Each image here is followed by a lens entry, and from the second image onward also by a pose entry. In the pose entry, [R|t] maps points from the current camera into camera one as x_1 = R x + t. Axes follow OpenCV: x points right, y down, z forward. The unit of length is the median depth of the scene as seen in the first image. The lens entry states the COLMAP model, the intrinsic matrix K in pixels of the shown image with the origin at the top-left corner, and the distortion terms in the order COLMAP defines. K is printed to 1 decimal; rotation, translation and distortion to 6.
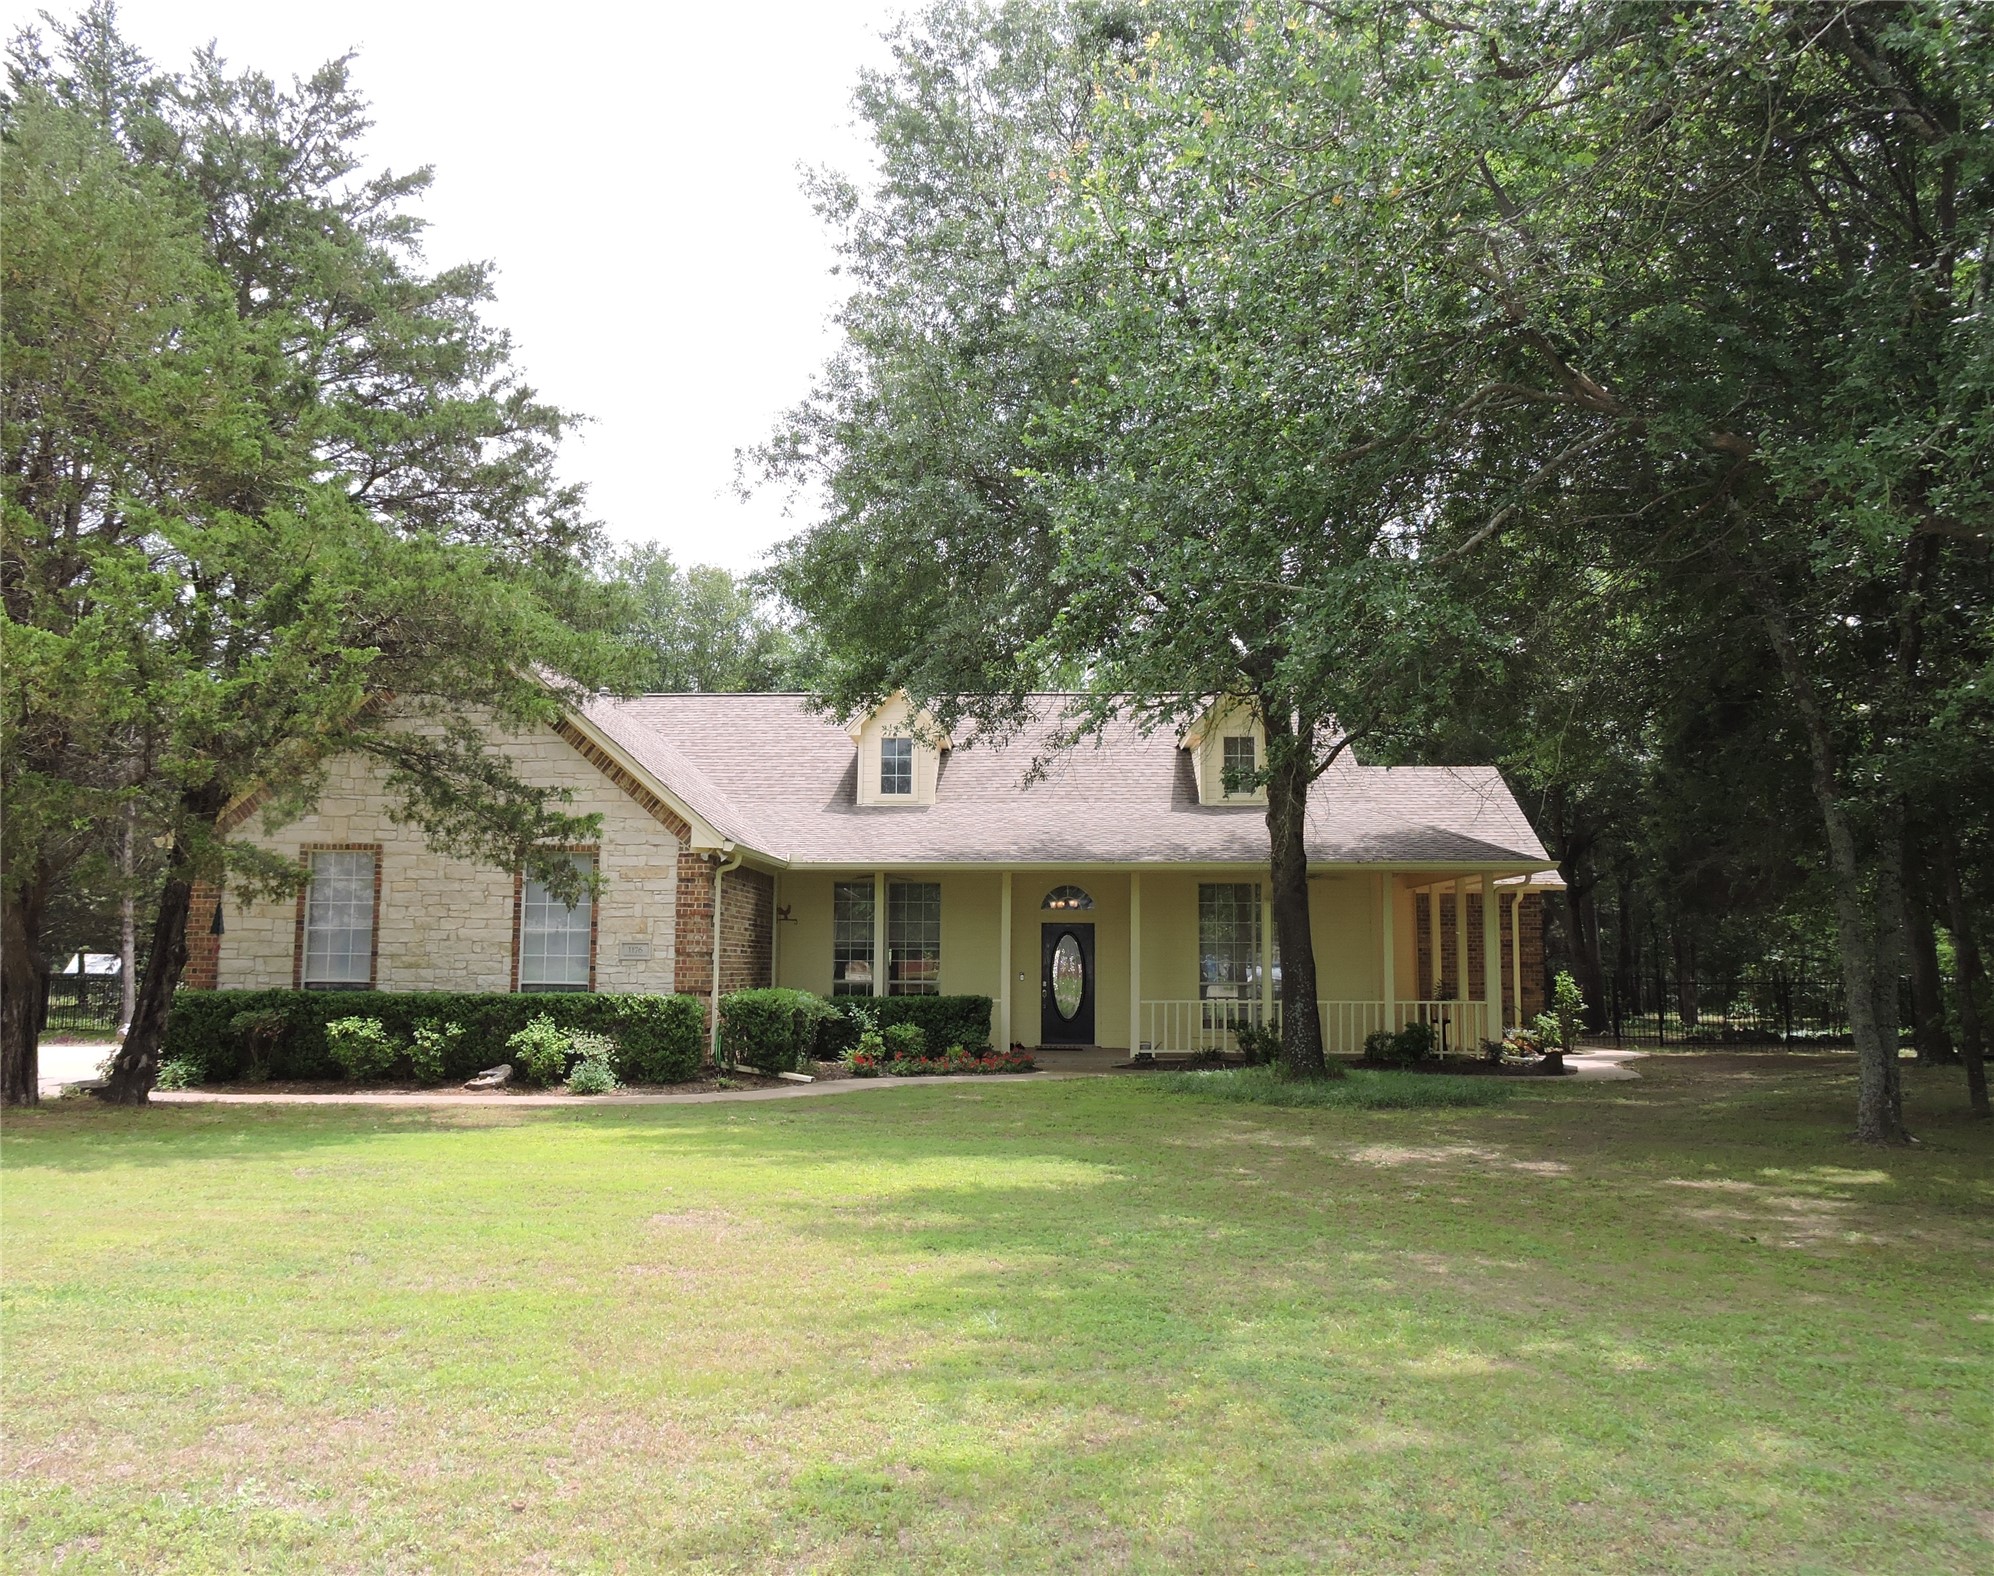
lens RADIAL K [[1592.6, 0, 997.0], [0, 1592.6, 788.0], [0, 0, 1]] dist [0.002260, -0.001805]
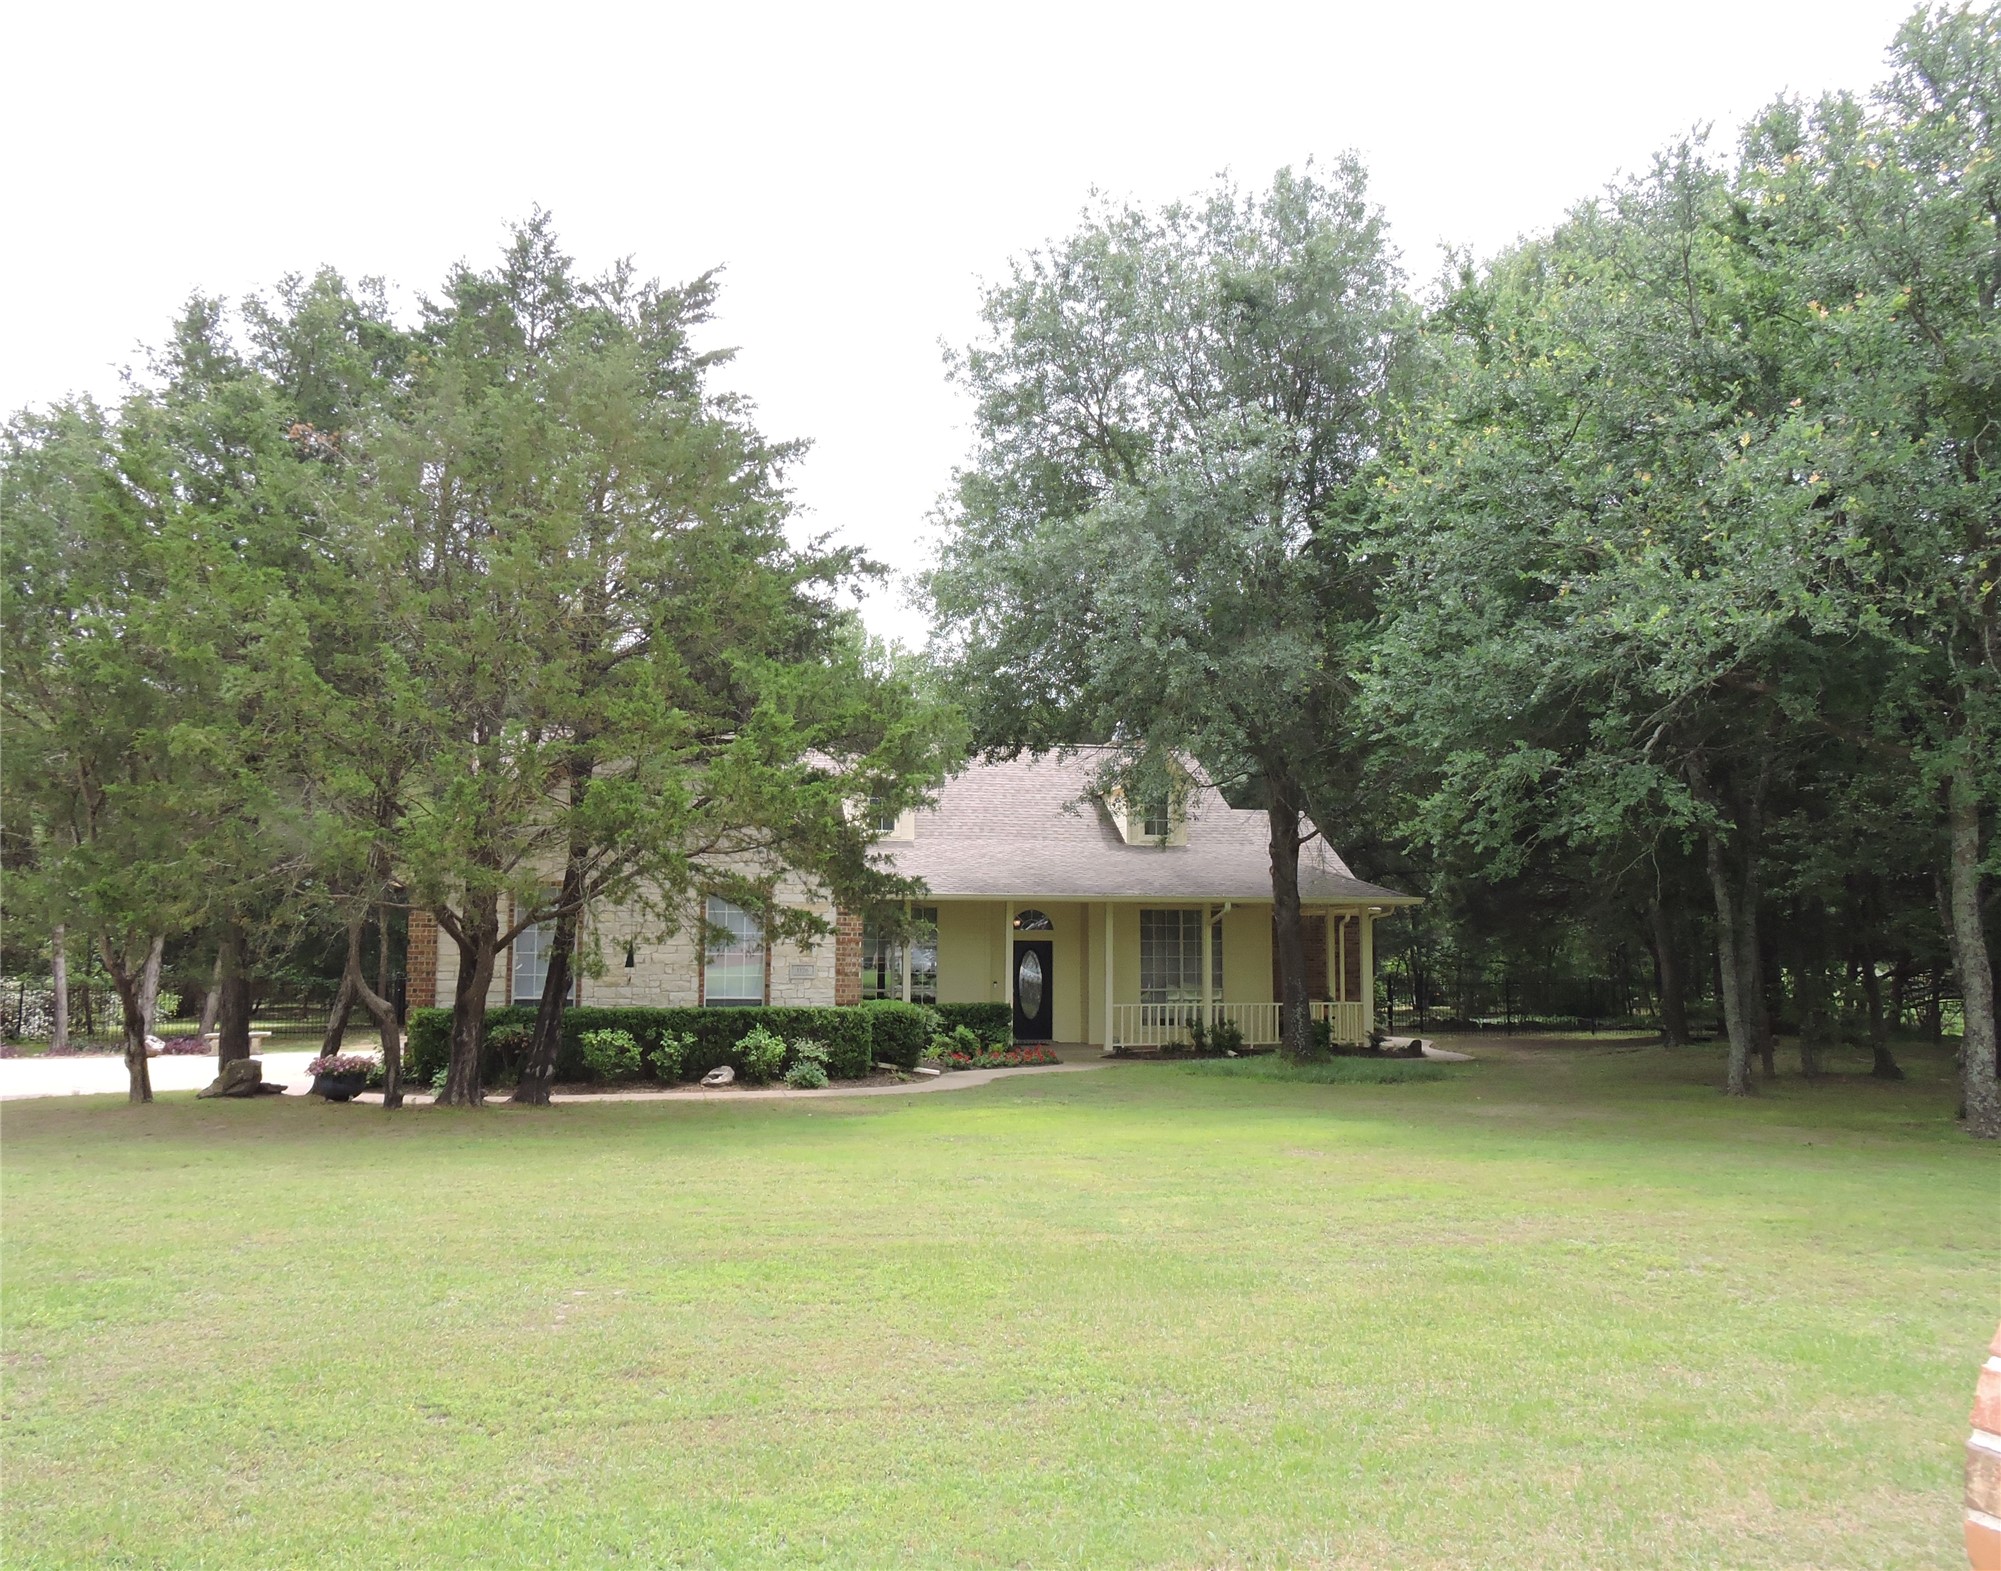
lens RADIAL K [[1598.2, 0, 1000.5], [0, 1598.2, 785.5], [0, 0, 1]] dist [0.002260, -0.001805]
pose [[0.962251, 0.025875, 0.270932, -0.437155], [-0.027294, 0.999626, 0.001468, -0.049150], [-0.270793, -0.008807, 0.962597, -0.236291]]
